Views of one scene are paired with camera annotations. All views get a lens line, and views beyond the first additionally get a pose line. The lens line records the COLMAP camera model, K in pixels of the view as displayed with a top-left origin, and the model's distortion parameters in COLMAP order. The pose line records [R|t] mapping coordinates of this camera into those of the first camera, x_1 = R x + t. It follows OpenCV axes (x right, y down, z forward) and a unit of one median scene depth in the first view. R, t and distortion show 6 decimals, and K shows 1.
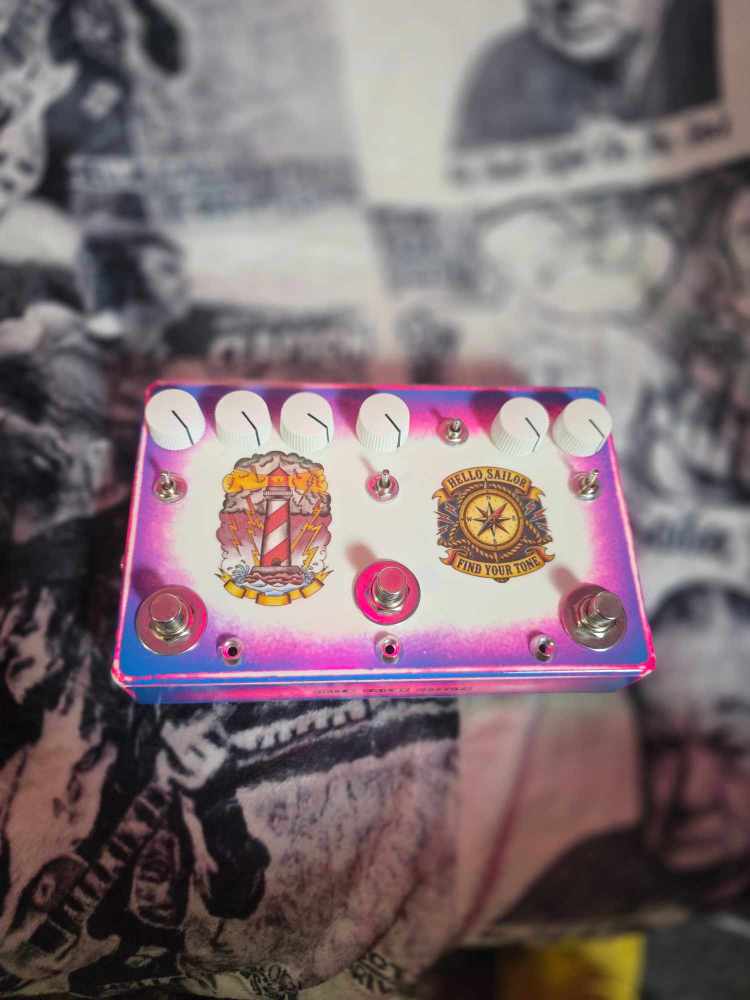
lens RADIAL K [[717.6, 0, 377.5], [0, 717.6, 497.0], [0, 0, 1]] dist [0.026647, -0.073927]
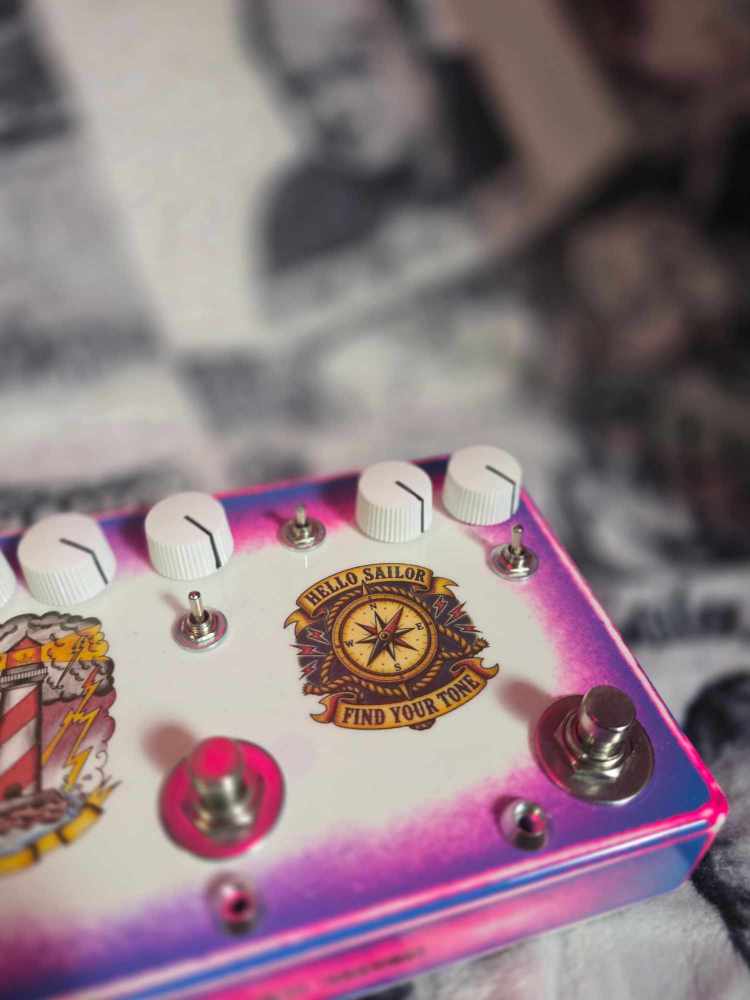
lens RADIAL K [[717.6, 0, 377.5], [0, 717.6, 497.0], [0, 0, 1]] dist [0.026647, -0.073927]
pose [[0.968963, -0.211428, 0.128099, 0.100619], [0.244704, 0.893875, -0.375643, 0.157368], [-0.035083, 0.395330, 0.917869, 0.392286]]
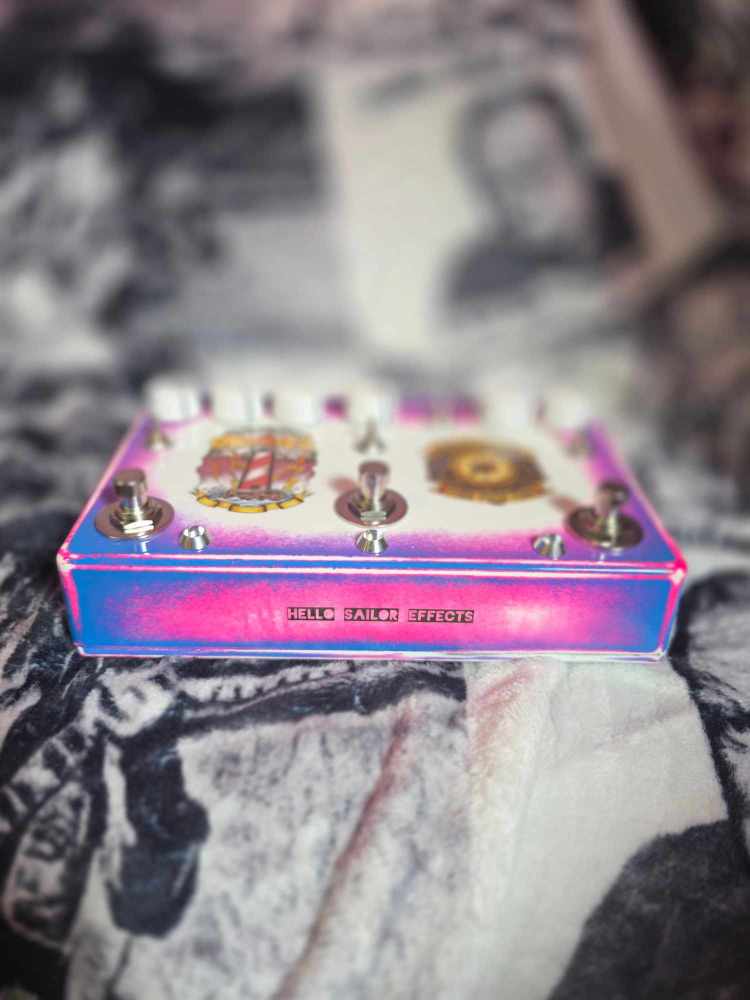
lens RADIAL K [[738.1, 0, 381.0], [0, 738.1, 501.8], [0, 0, 1]] dist [0.005400, -0.053197]
pose [[0.998806, -0.030473, -0.038183, 0.059605], [0.003630, 0.825731, -0.564052, 0.636425], [0.048717, 0.563240, 0.824856, 0.208429]]
